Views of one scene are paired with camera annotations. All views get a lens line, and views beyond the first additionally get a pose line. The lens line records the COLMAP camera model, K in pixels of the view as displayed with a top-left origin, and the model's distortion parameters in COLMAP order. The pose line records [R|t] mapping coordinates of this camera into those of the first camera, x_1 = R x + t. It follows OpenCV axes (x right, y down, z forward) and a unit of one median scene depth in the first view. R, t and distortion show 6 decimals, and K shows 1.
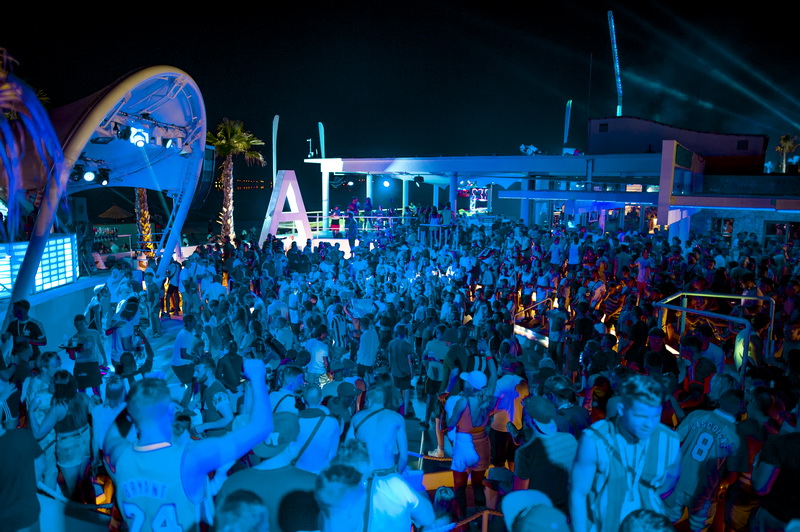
lens RADIAL K [[571.1, 0, 400.1], [0, 571.1, 269.0], [0, 0, 1]] dist [0.002475, 0.008117]
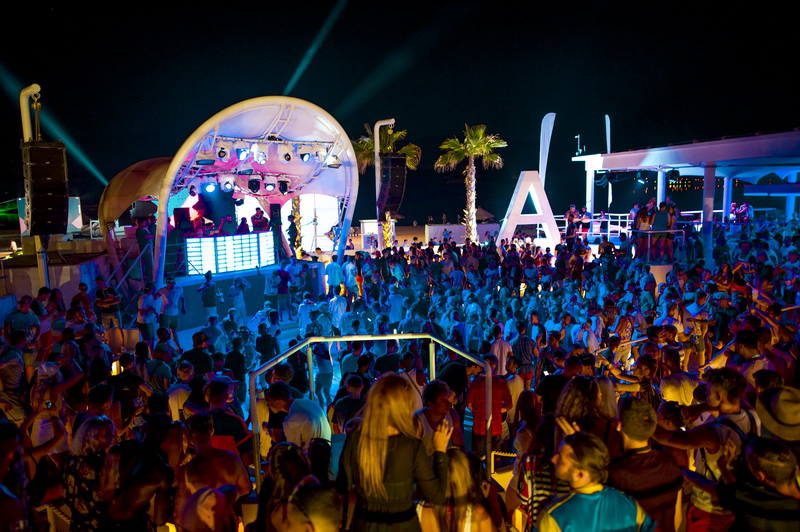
lens RADIAL K [[571.1, 0, 400.4], [0, 571.1, 264.5], [0, 0, 1]] dist [0.002475, 0.008117]
pose [[0.693953, 0.064938, -0.717086, 0.342357], [-0.072389, 0.997171, 0.020249, -0.019438], [0.716372, 0.037858, 0.696690, 0.176763]]
